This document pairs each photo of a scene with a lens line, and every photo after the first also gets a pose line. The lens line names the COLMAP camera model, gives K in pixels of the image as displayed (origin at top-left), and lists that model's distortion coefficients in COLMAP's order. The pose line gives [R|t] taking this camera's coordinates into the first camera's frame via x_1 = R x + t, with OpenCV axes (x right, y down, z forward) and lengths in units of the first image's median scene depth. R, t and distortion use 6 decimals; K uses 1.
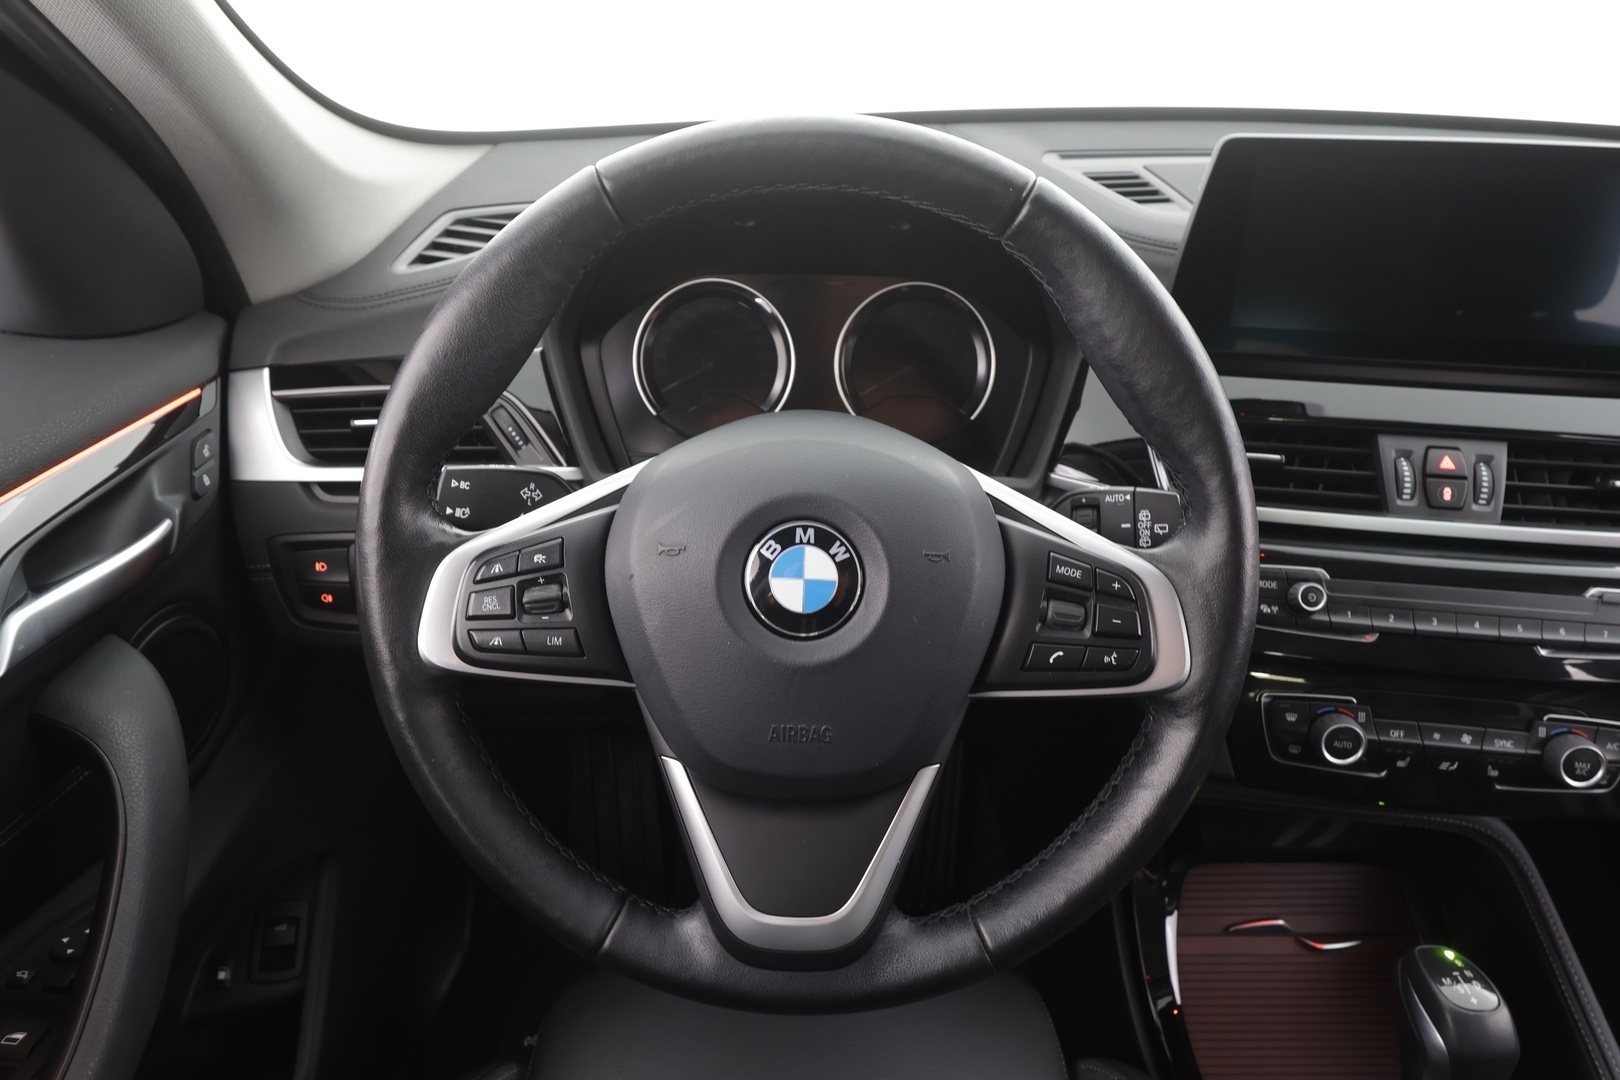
lens RADIAL K [[1000.4, 0, 805.7], [0, 1000.4, 546.2], [0, 0, 1]] dist [-0.004069, 0.003765]
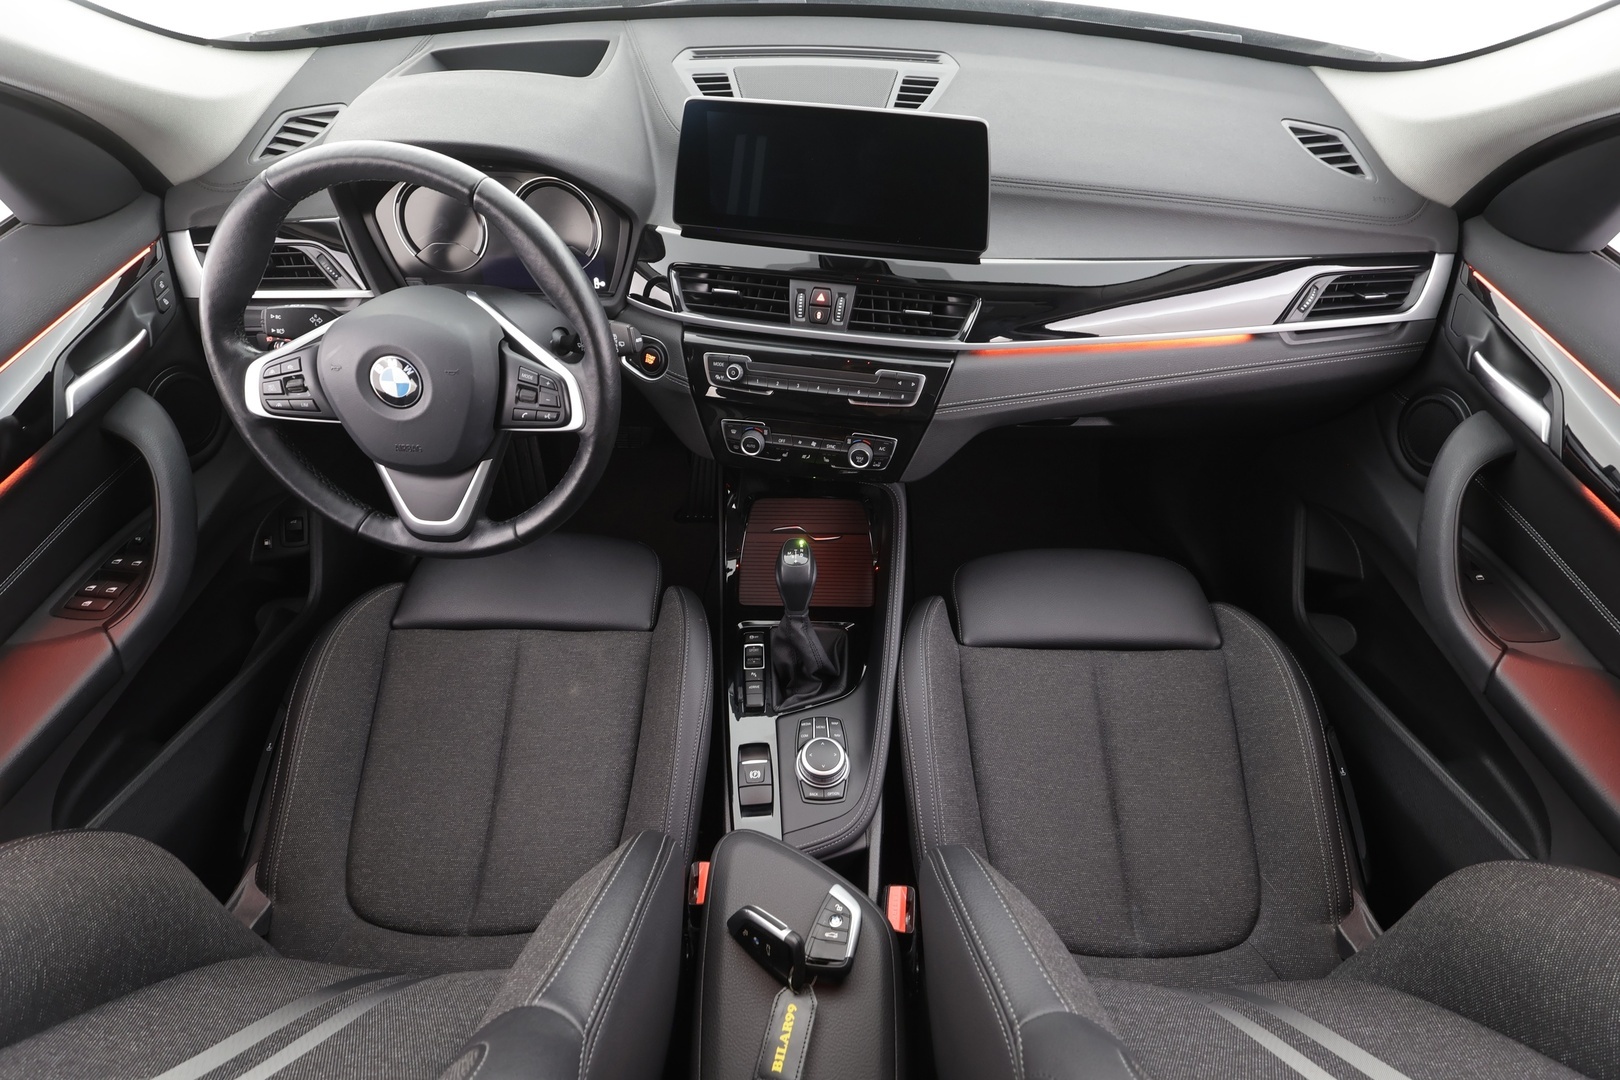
lens RADIAL K [[751.7, 0, 809.5], [0, 751.7, 544.6], [0, 0, 1]] dist [-0.001049, -0.000965]
pose [[0.999681, 0.016470, -0.019131, 0.688800], [-0.007972, 0.925037, 0.379793, -0.198461], [0.023952, -0.379520, 0.924874, -0.489054]]
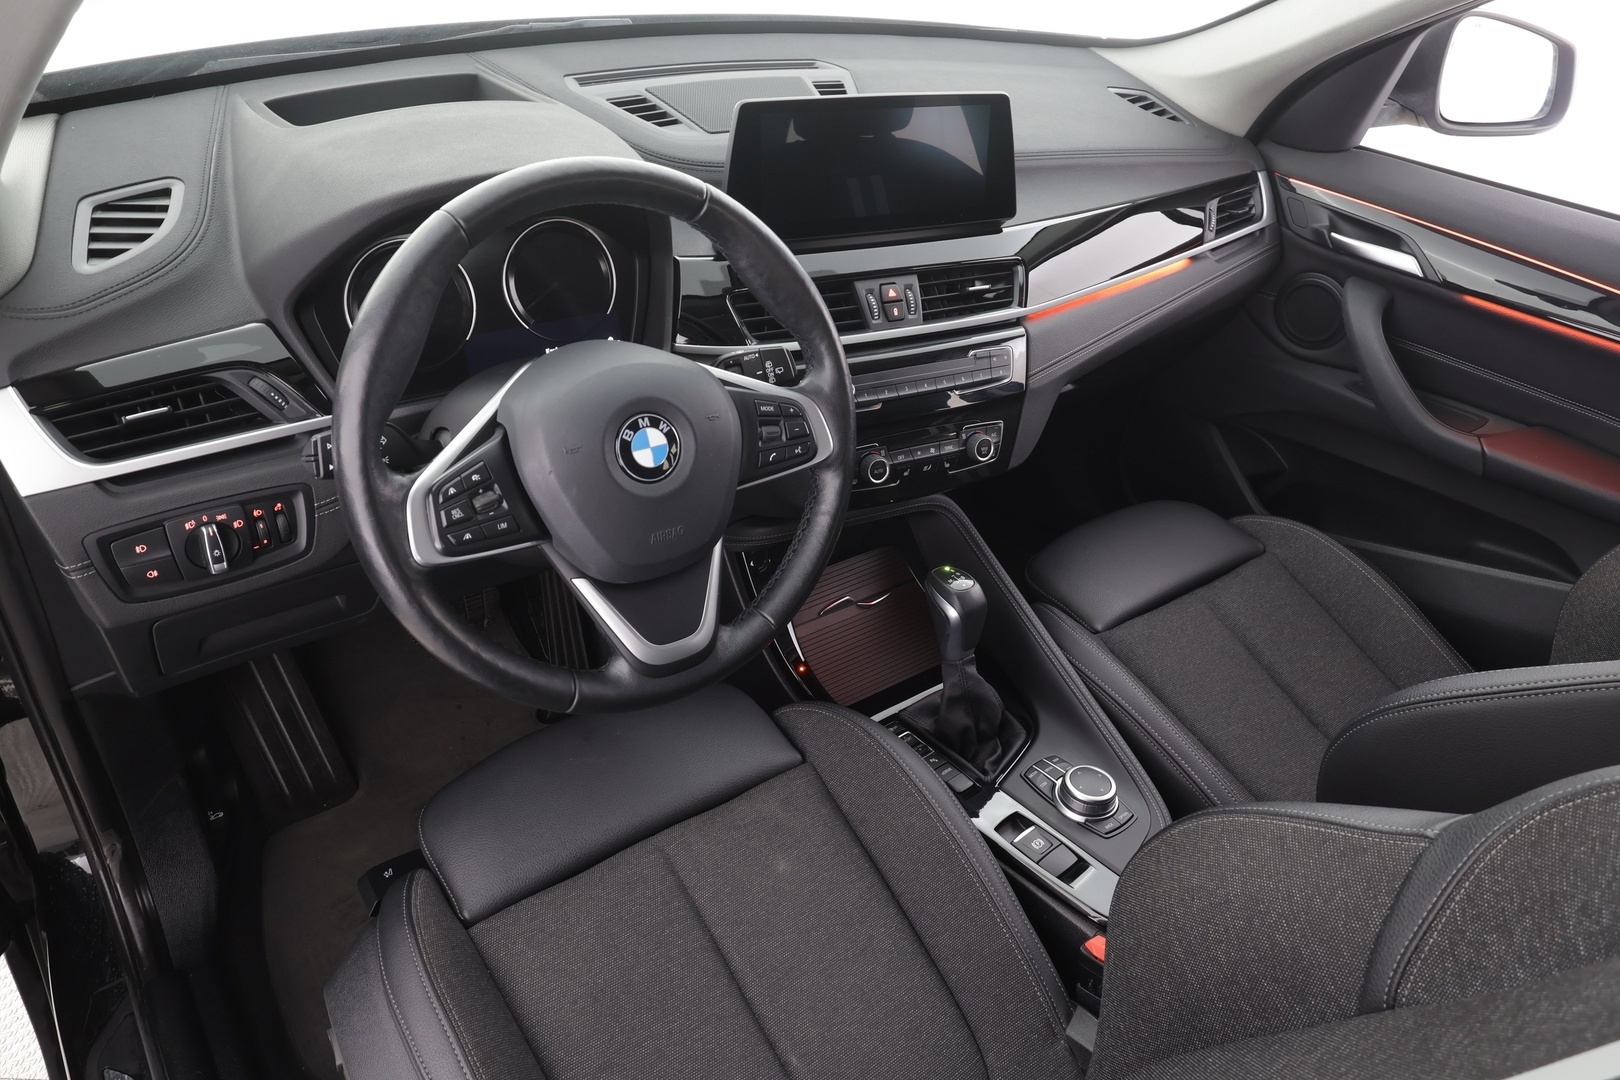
lens RADIAL K [[1112.5, 0, 812.0], [0, 1112.5, 546.7], [0, 0, 1]] dist [0.007794, -0.000281]
pose [[0.810375, -0.287180, 0.510705, -0.564710], [0.200777, 0.954978, 0.218416, -0.116877], [-0.550437, -0.074461, 0.831550, -0.530008]]
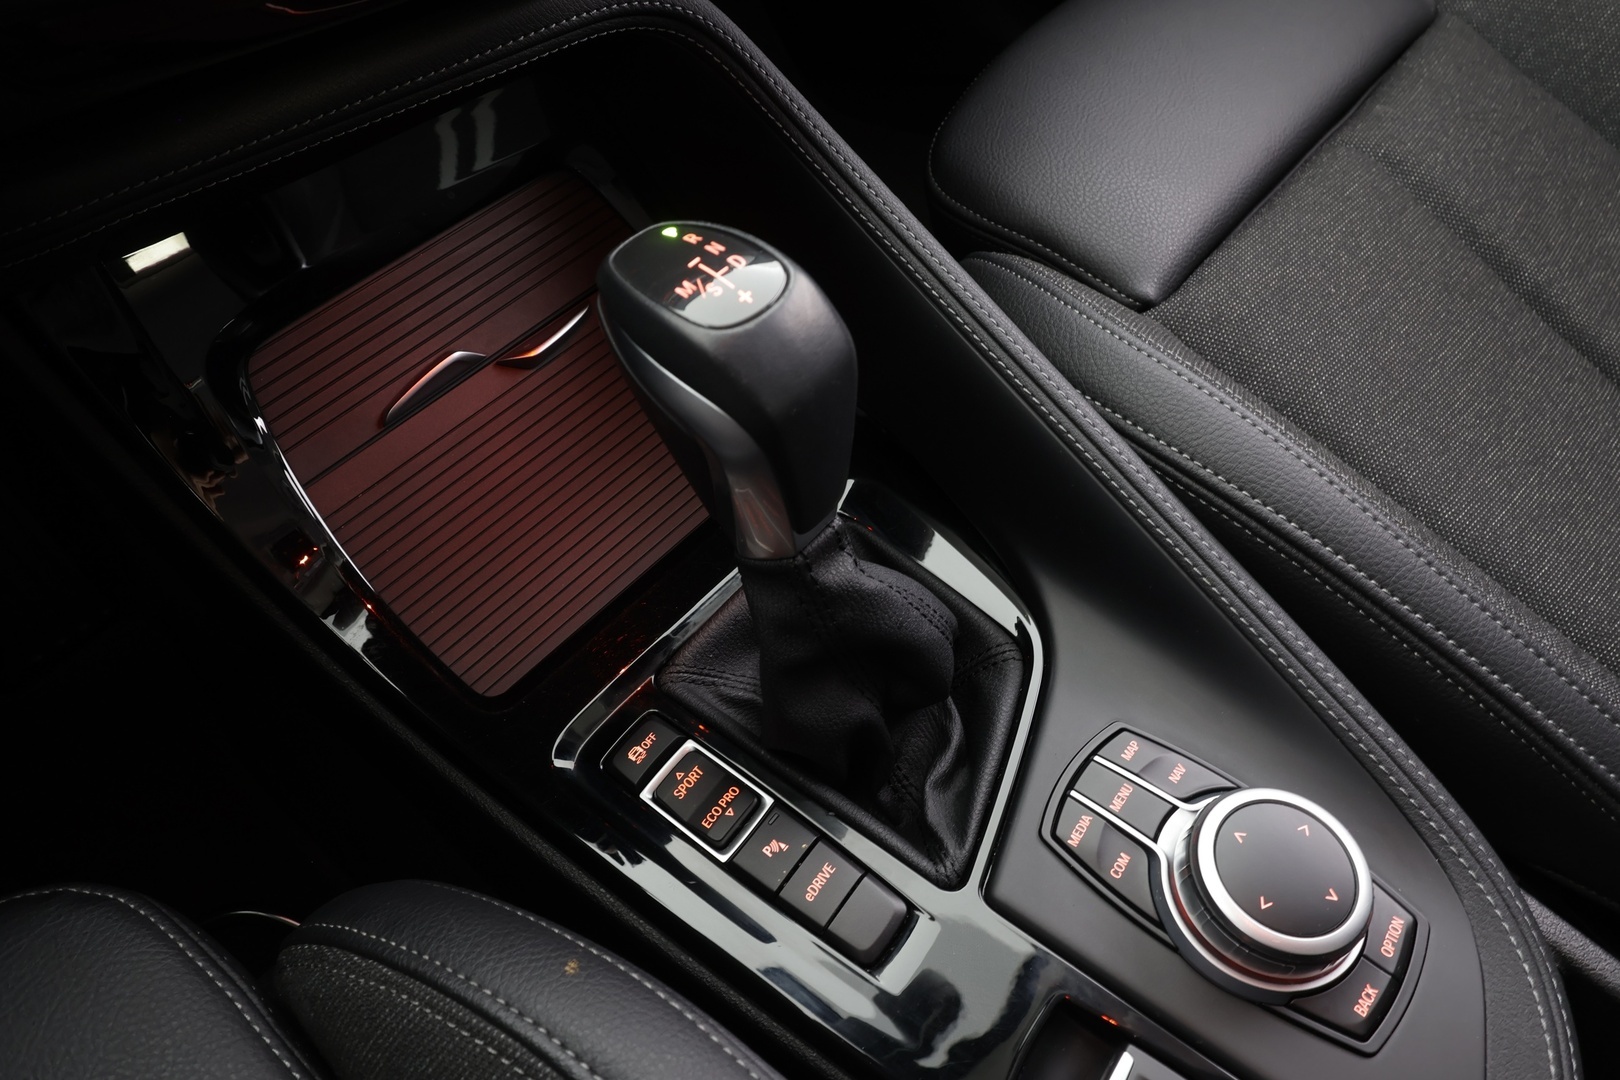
lens RADIAL K [[967.2, 0, 807.7], [0, 967.2, 540.0], [0, 0, 1]] dist [0.005097, 0.000105]
pose [[0.670652, -0.617902, 0.410393, 0.423597], [0.344581, 0.749460, 0.565308, 0.287916], [-0.656878, -0.237711, 0.715545, 0.619928]]
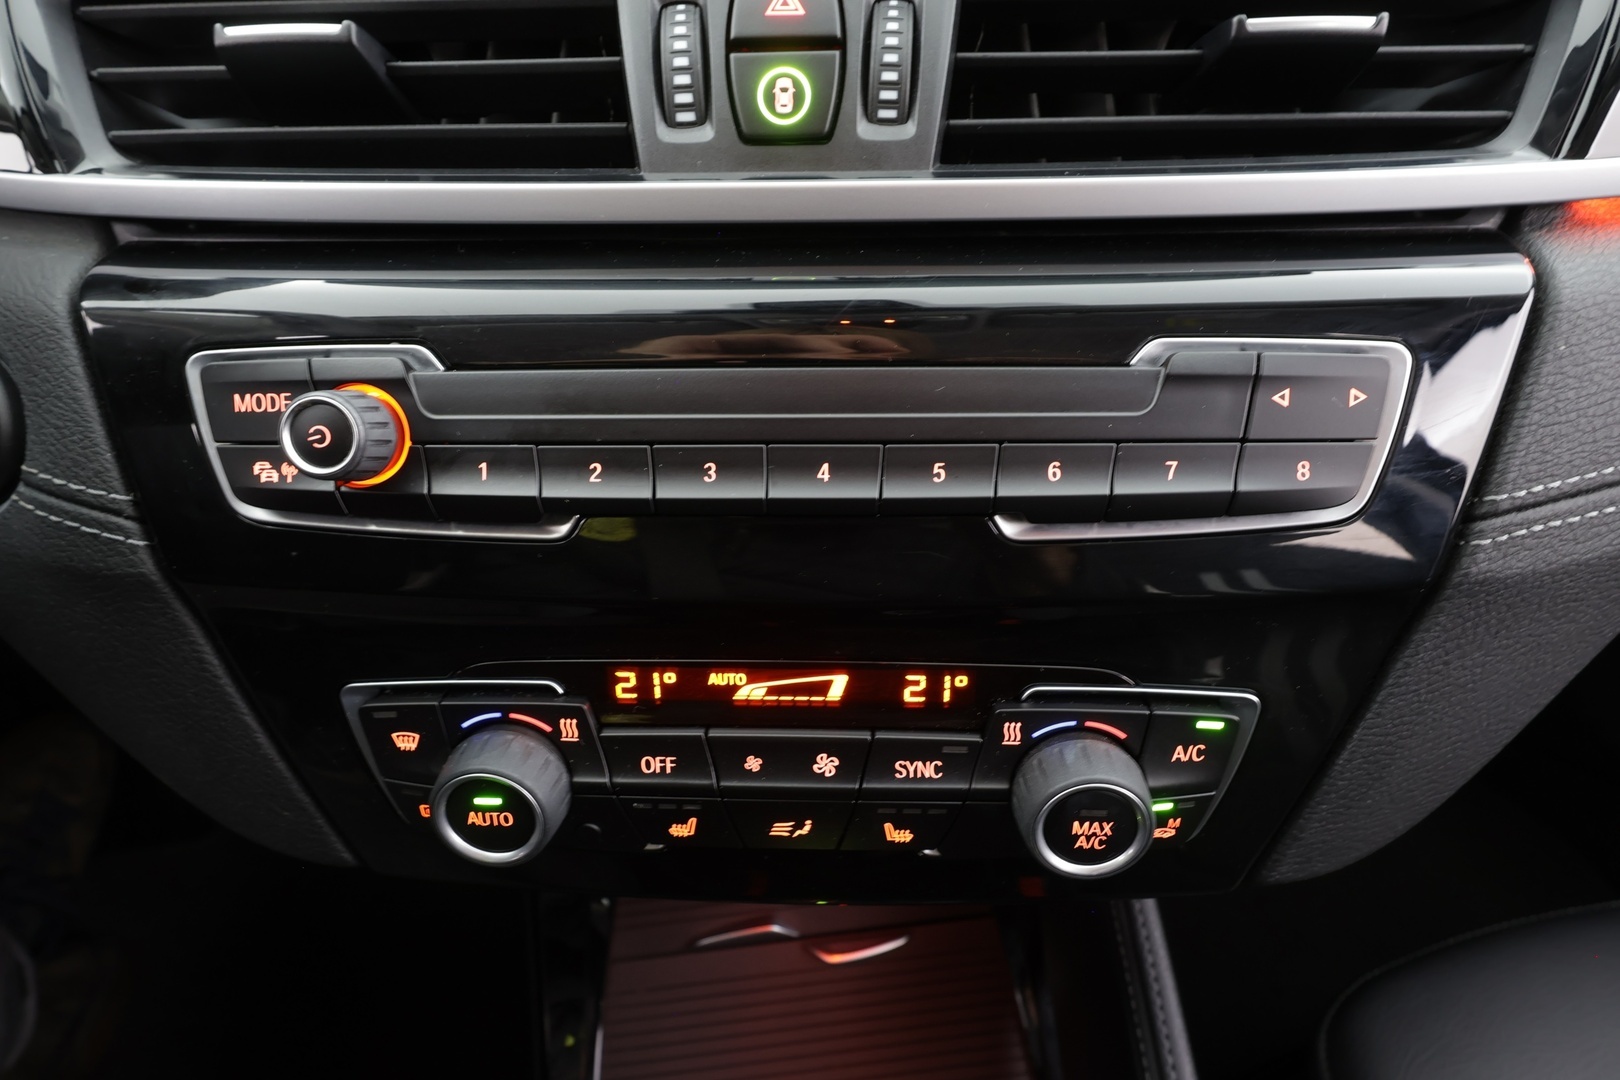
lens RADIAL K [[863.8, 0, 807.6], [0, 863.8, 540.1], [0, 0, 1]] dist [0.006034, 0.001561]
pose [[0.994708, -0.093531, 0.042511, 0.651612], [0.081285, 0.969524, 0.231117, 0.030913], [-0.062832, -0.226439, 0.971997, 0.699386]]
